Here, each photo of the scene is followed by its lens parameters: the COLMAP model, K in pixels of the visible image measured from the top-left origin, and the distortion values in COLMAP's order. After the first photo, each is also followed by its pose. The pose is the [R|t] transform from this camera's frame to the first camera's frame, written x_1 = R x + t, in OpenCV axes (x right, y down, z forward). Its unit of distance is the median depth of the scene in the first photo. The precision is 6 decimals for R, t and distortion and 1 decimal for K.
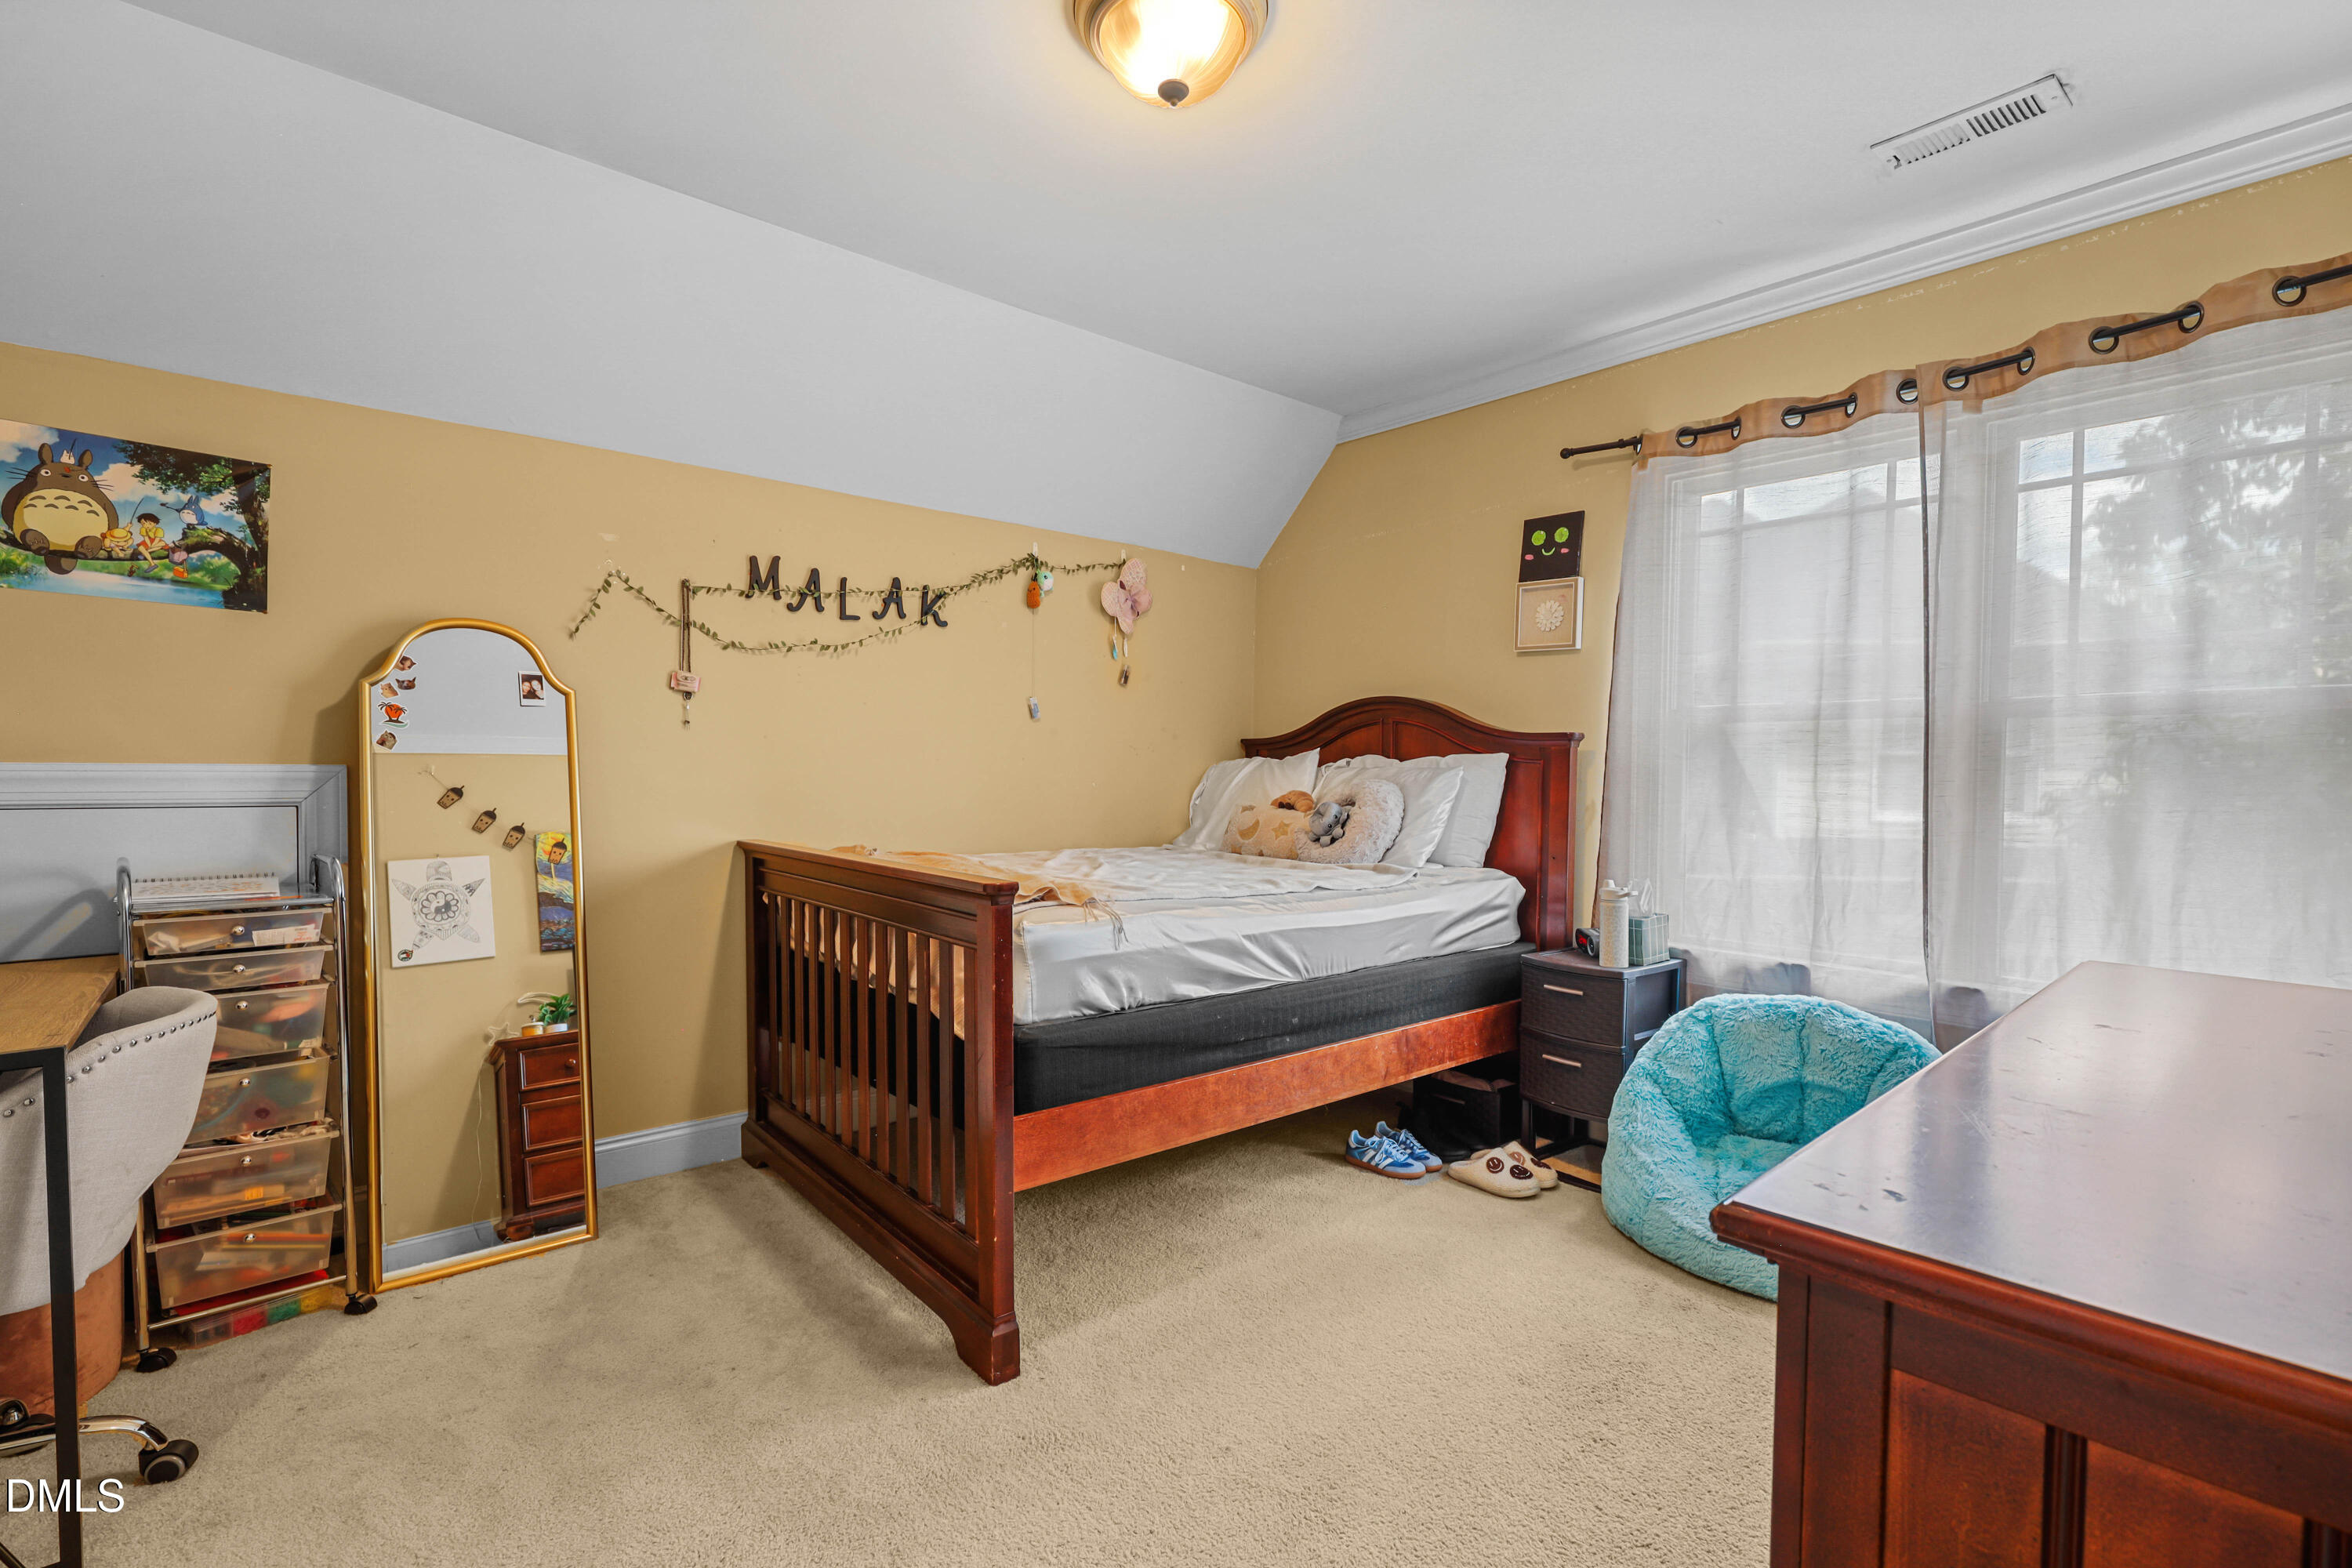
lens RADIAL K [[1058.2, 0, 1182.1], [0, 1058.2, 782.9], [0, 0, 1]] dist [0.000172, 0.000997]
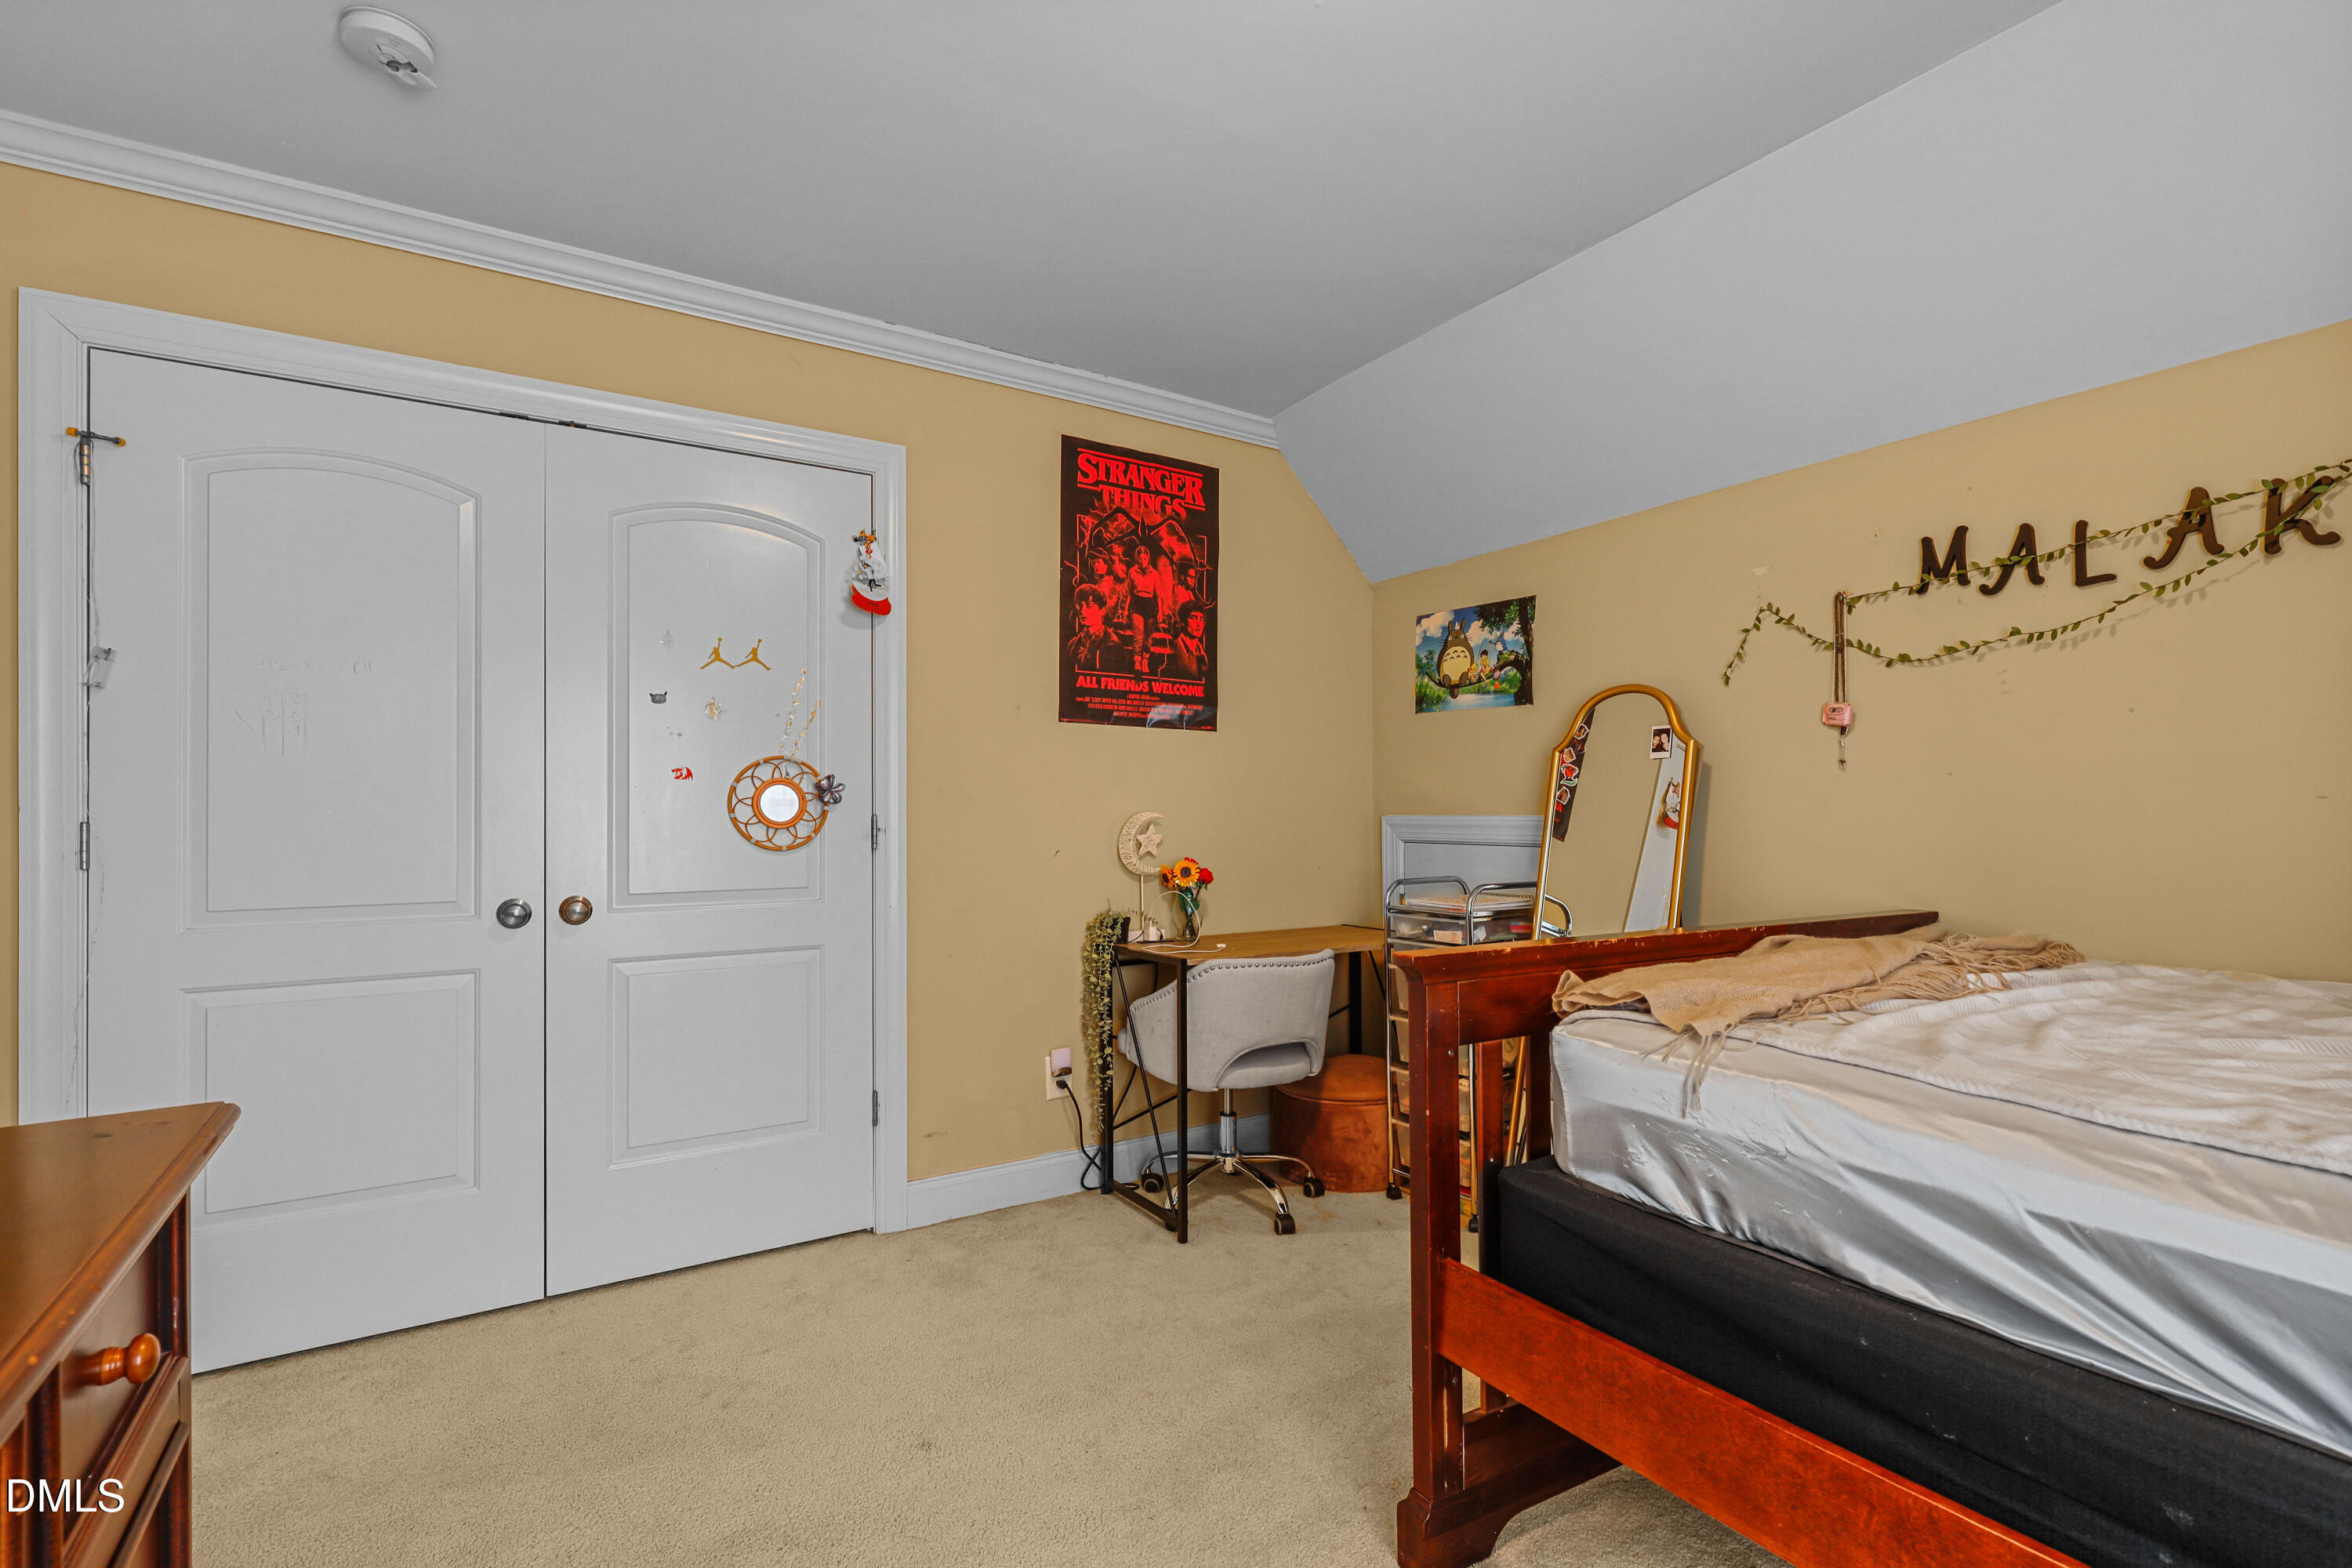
lens RADIAL K [[1058.2, 0, 1178.9], [0, 1058.2, 797.6], [0, 0, 1]] dist [0.000172, 0.000997]
pose [[-0.141914, -0.019497, -0.989687, 0.455086], [-0.005136, 0.999807, -0.018960, -0.010931], [0.989866, 0.002392, -0.141986, 0.624893]]
